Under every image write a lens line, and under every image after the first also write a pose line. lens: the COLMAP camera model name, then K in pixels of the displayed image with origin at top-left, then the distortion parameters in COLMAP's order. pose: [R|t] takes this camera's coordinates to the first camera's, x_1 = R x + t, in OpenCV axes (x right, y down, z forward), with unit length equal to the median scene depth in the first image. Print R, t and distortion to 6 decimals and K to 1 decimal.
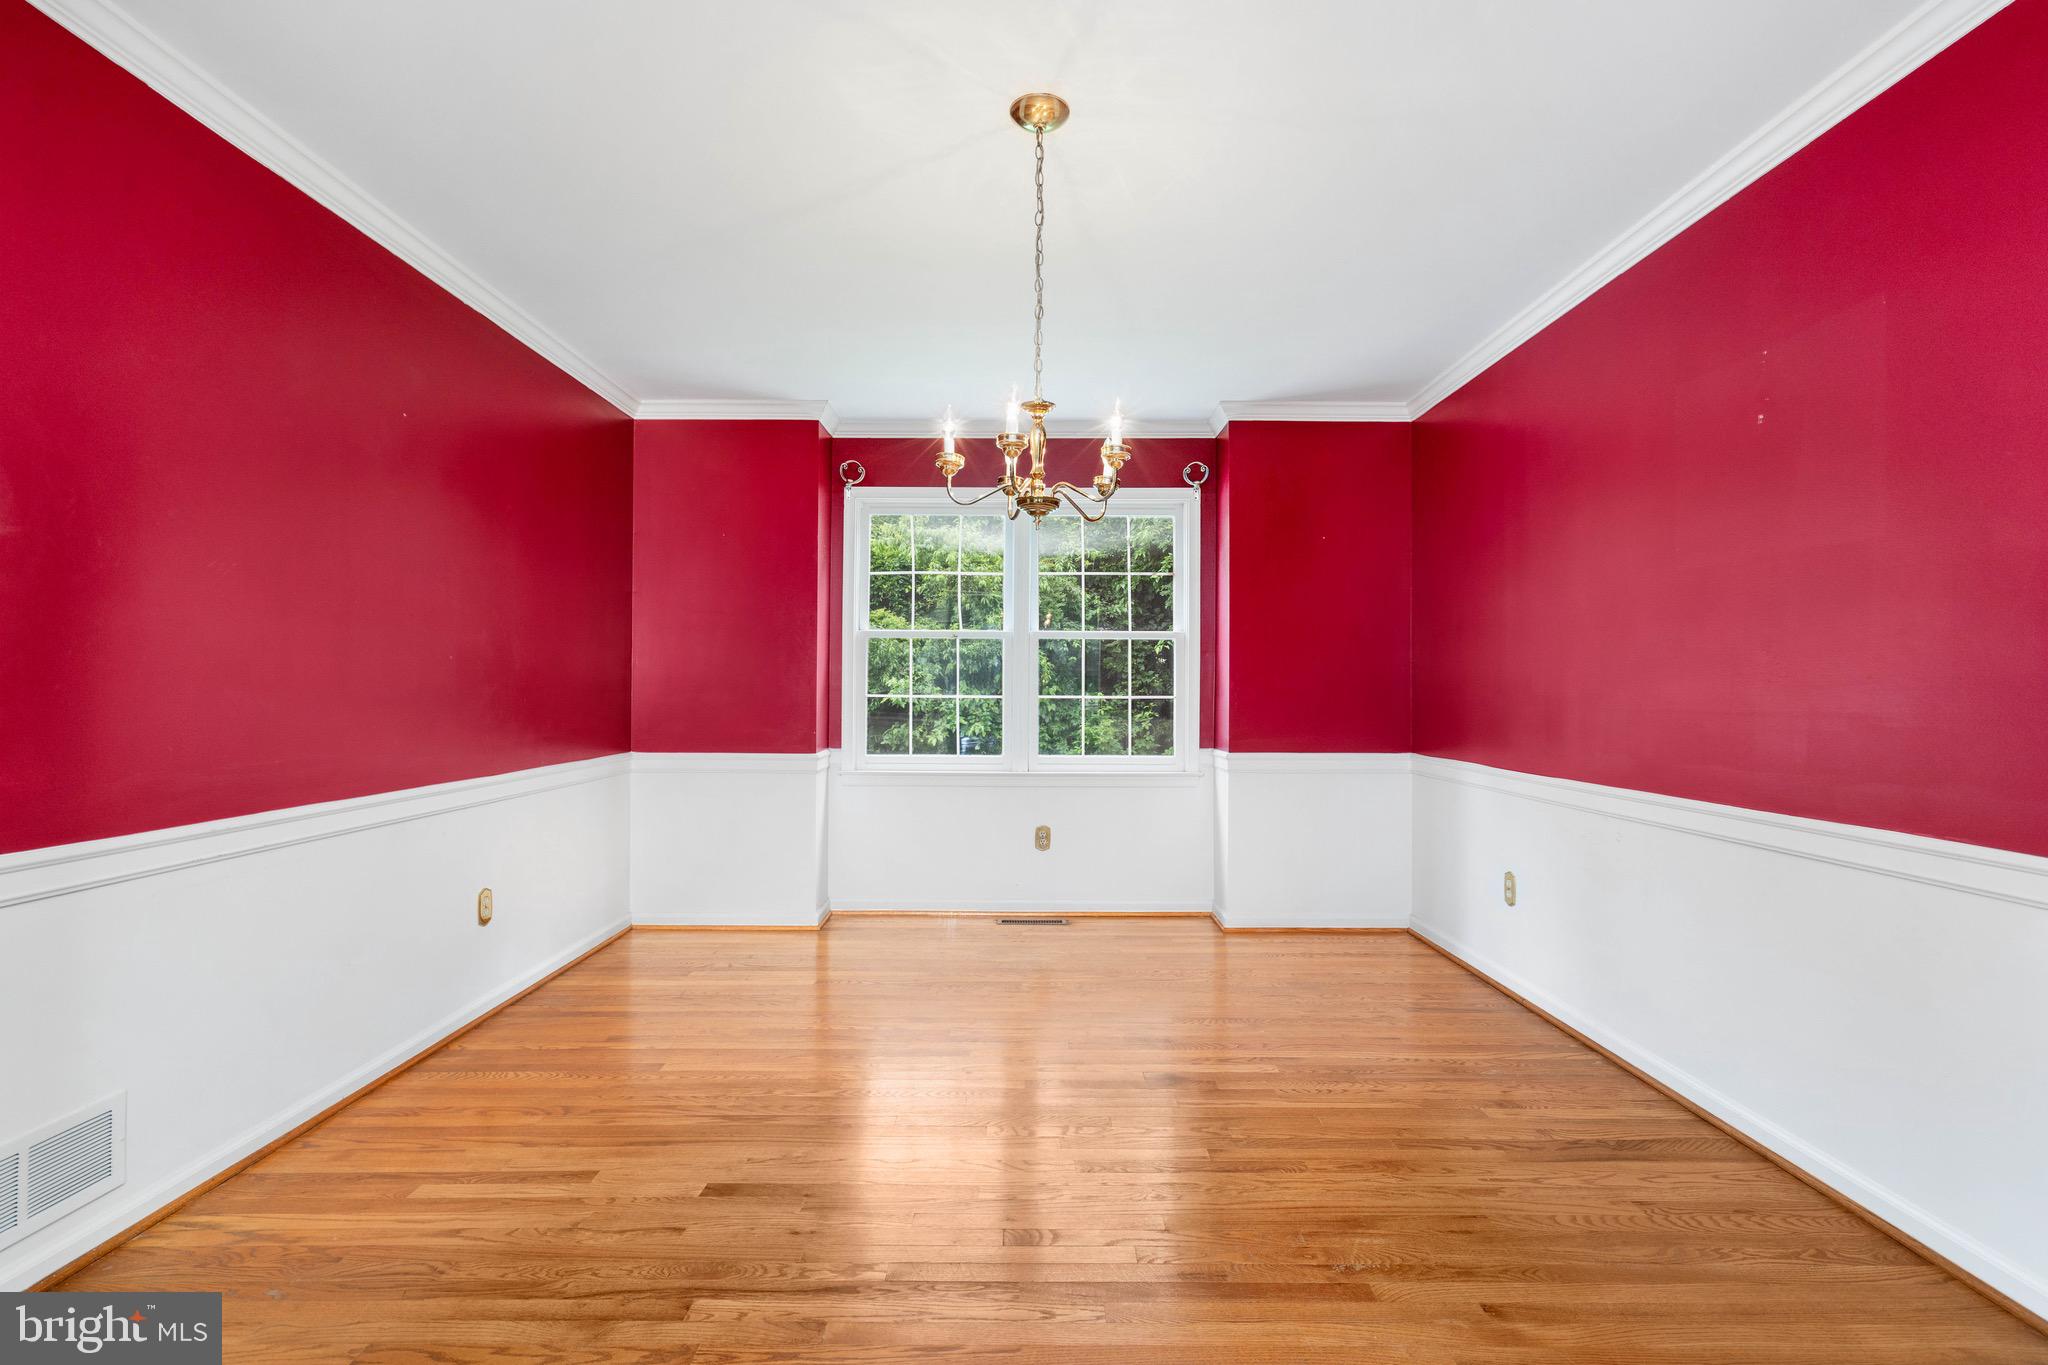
lens RADIAL K [[940.1, 0, 1028.9], [0, 940.1, 684.3], [0, 0, 1]] dist [-0.005132, 0.004066]
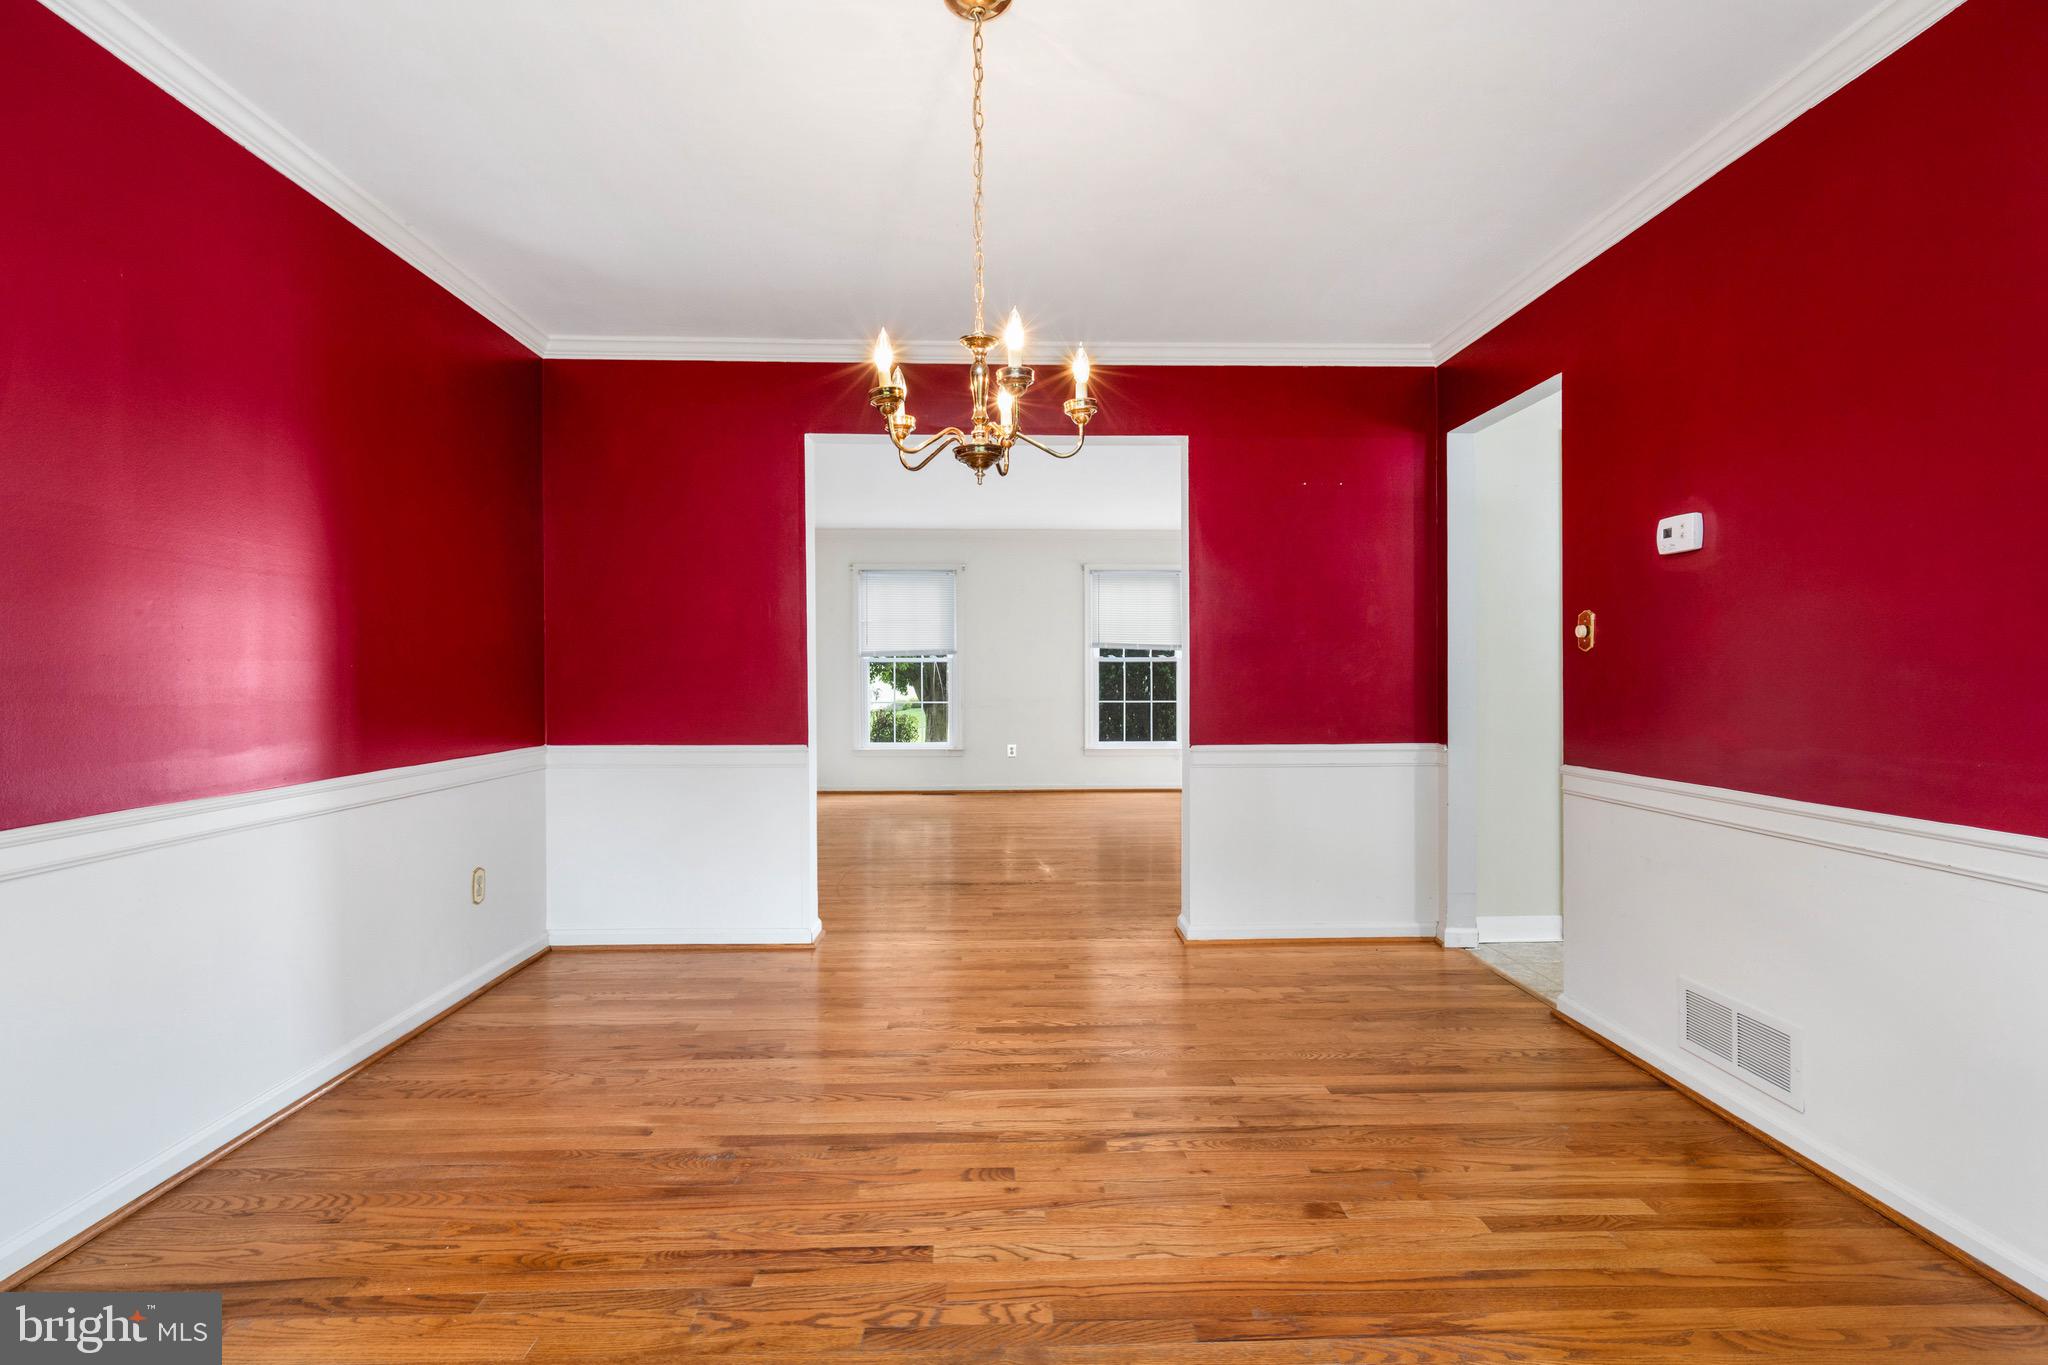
lens RADIAL K [[940.1, 0, 1021.8], [0, 940.1, 680.1], [0, 0, 1]] dist [-0.005132, 0.004066]
pose [[-0.999533, -0.000100, -0.030560, -0.002668], [-0.000127, 1.000000, 0.000901, 0.014658], [0.030560, 0.000904, -0.999533, 1.919436]]
